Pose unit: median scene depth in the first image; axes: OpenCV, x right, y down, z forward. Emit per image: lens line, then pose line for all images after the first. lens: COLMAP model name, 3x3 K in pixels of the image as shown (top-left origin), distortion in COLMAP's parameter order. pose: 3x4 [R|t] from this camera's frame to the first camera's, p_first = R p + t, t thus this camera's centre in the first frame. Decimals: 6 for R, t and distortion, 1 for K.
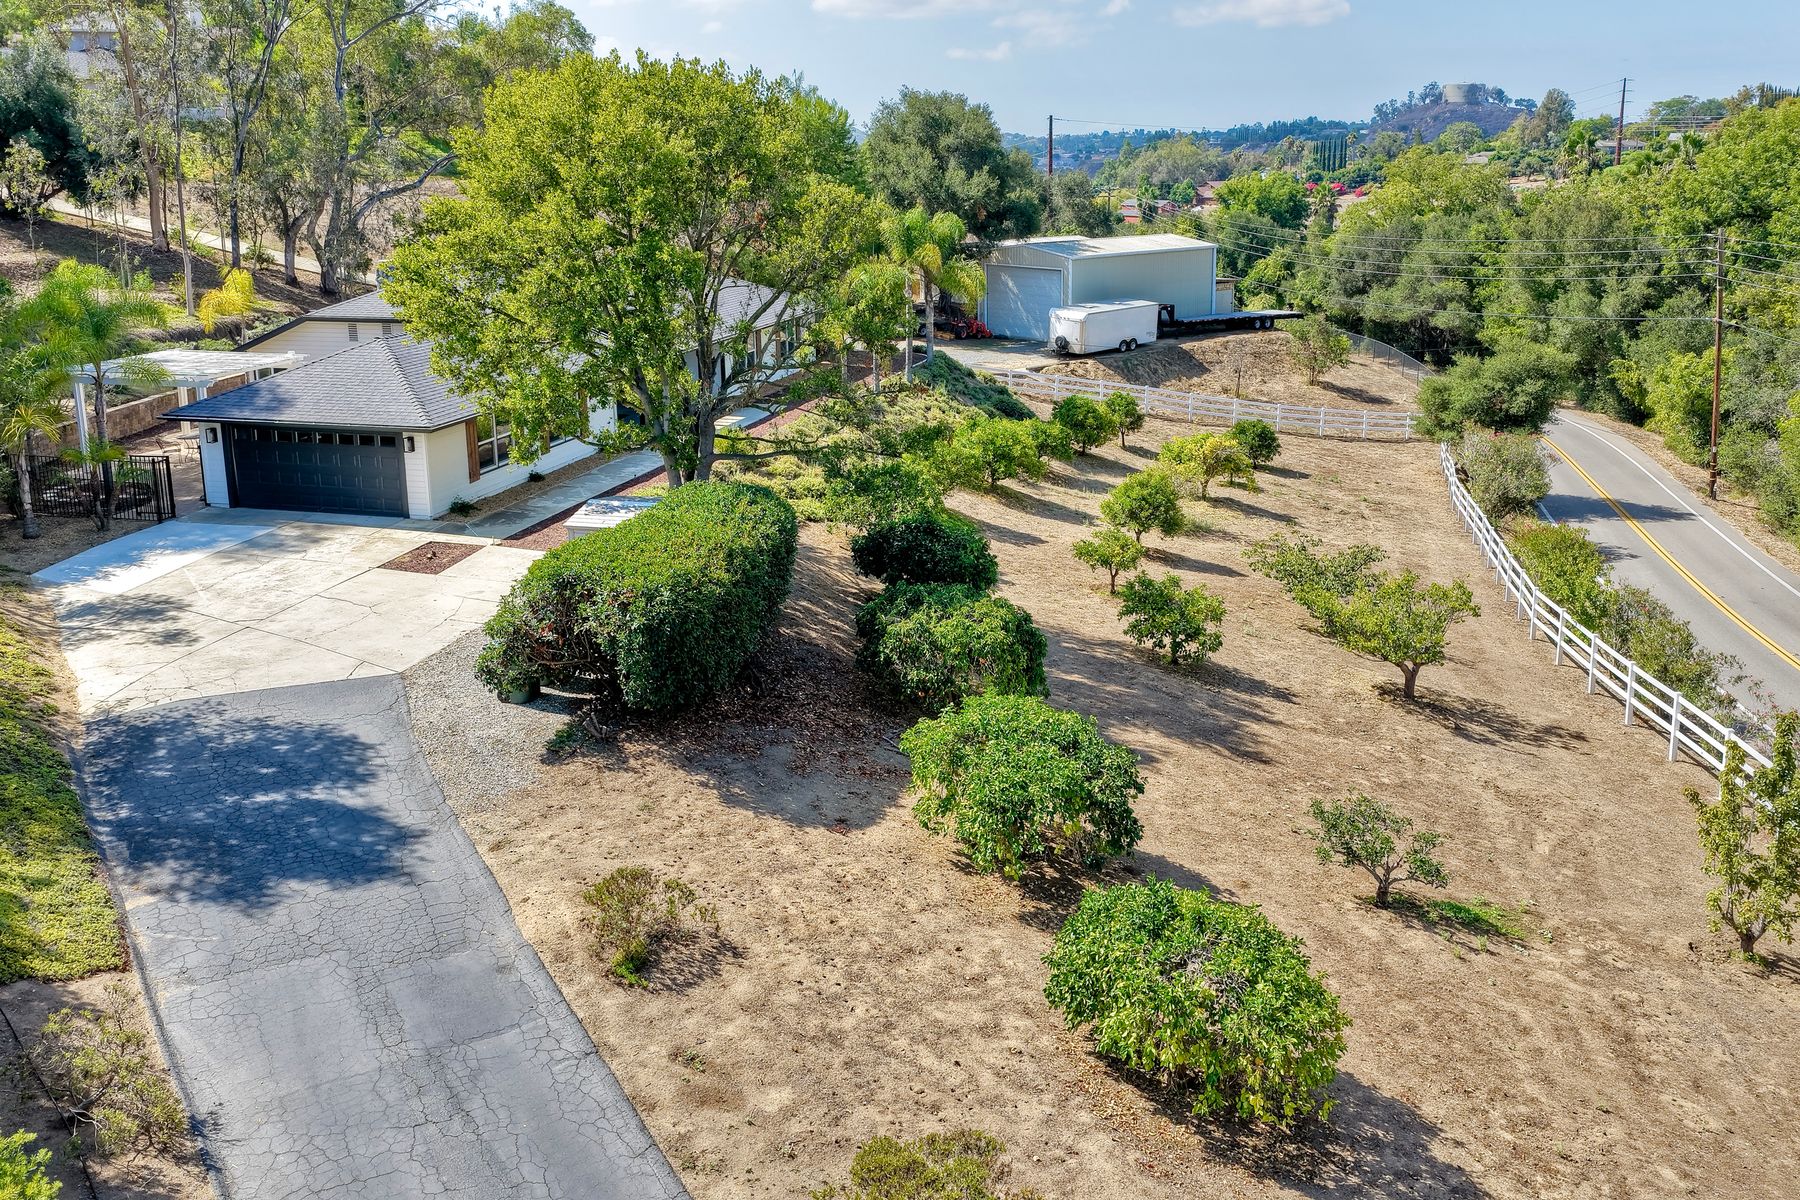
lens RADIAL K [[1498.9, 0, 891.3], [0, 1498.9, 481.8], [0, 0, 1]] dist [0.031530, 0.006537]
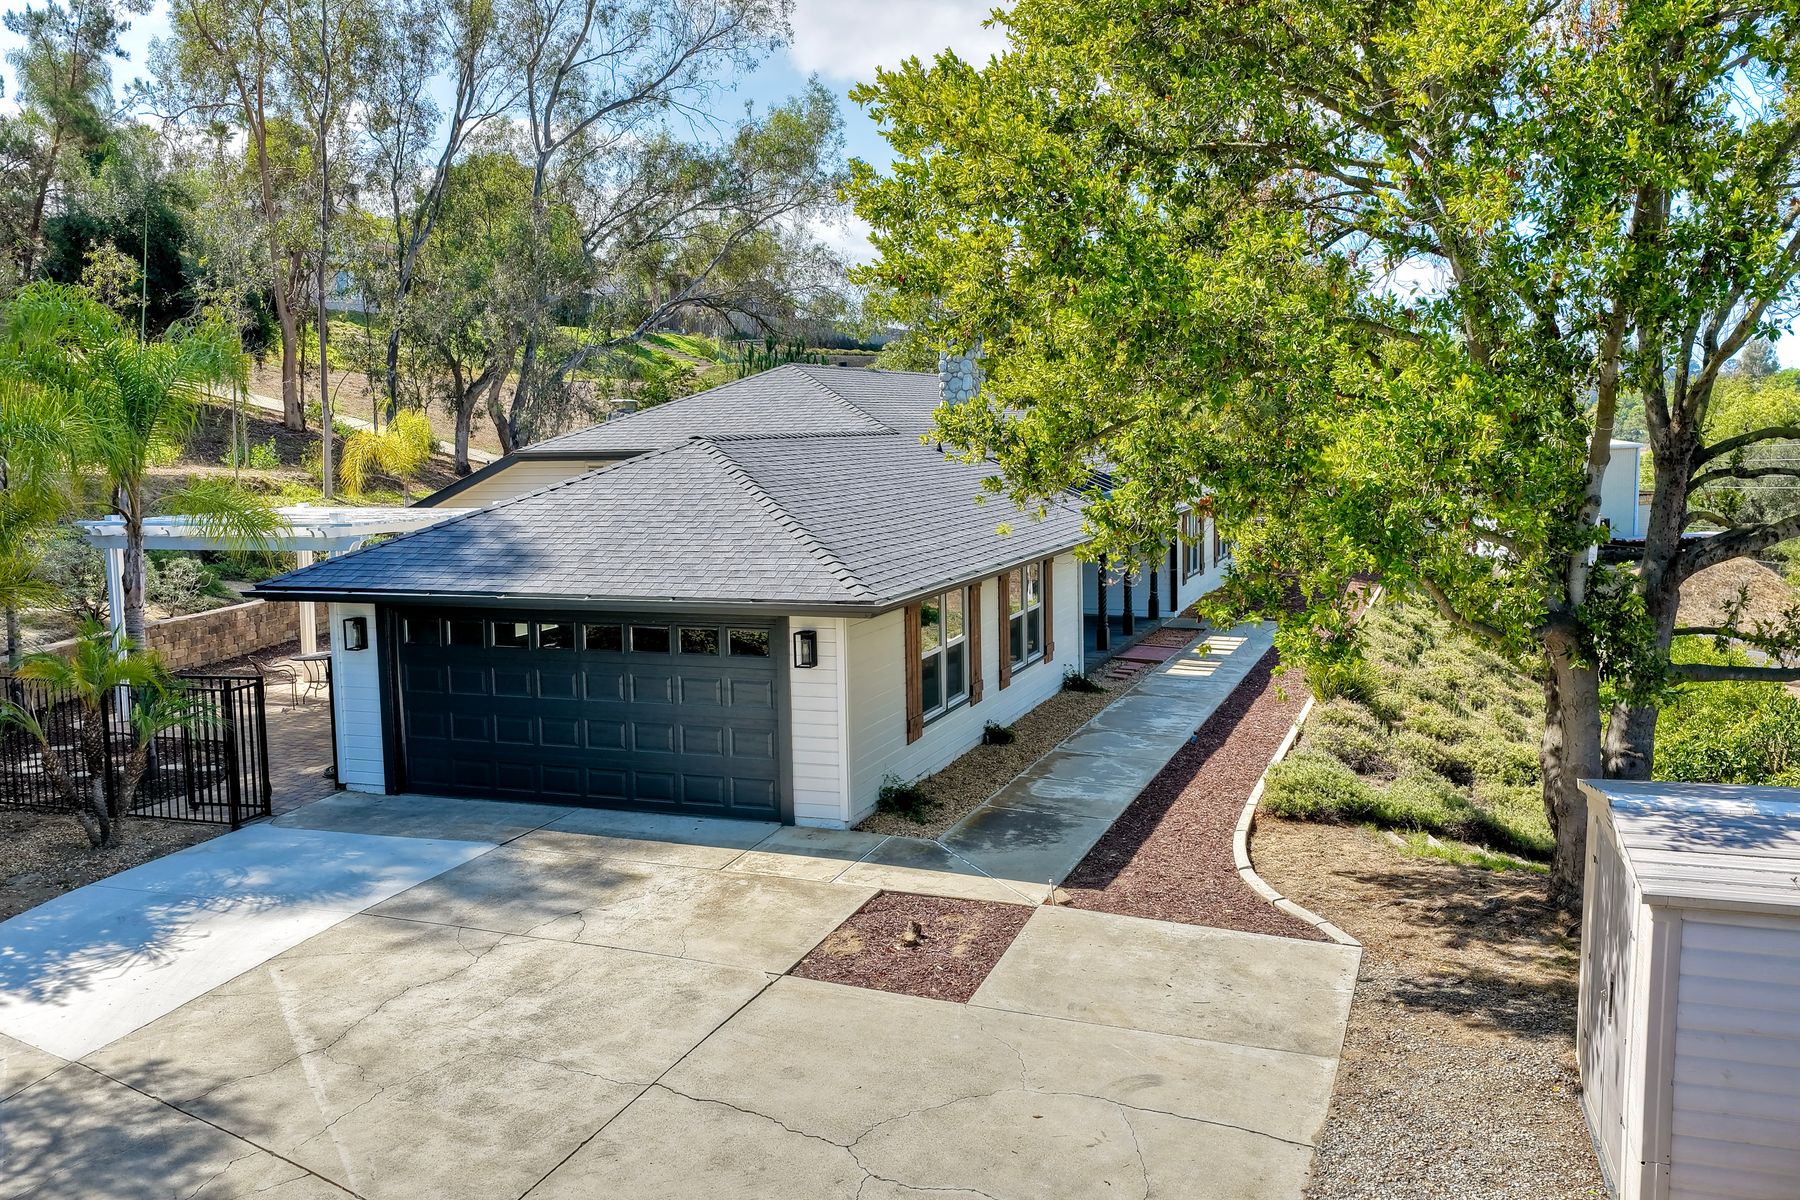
lens RADIAL K [[1554.5, 0, 887.1], [0, 1554.5, 601.2], [0, 0, 1]] dist [-0.001857, -0.011108]
pose [[0.996126, -0.000237, -0.087939, -0.251135], [-0.008672, 0.994858, -0.100908, 0.005316], [0.087511, 0.101279, 0.991002, 0.552431]]
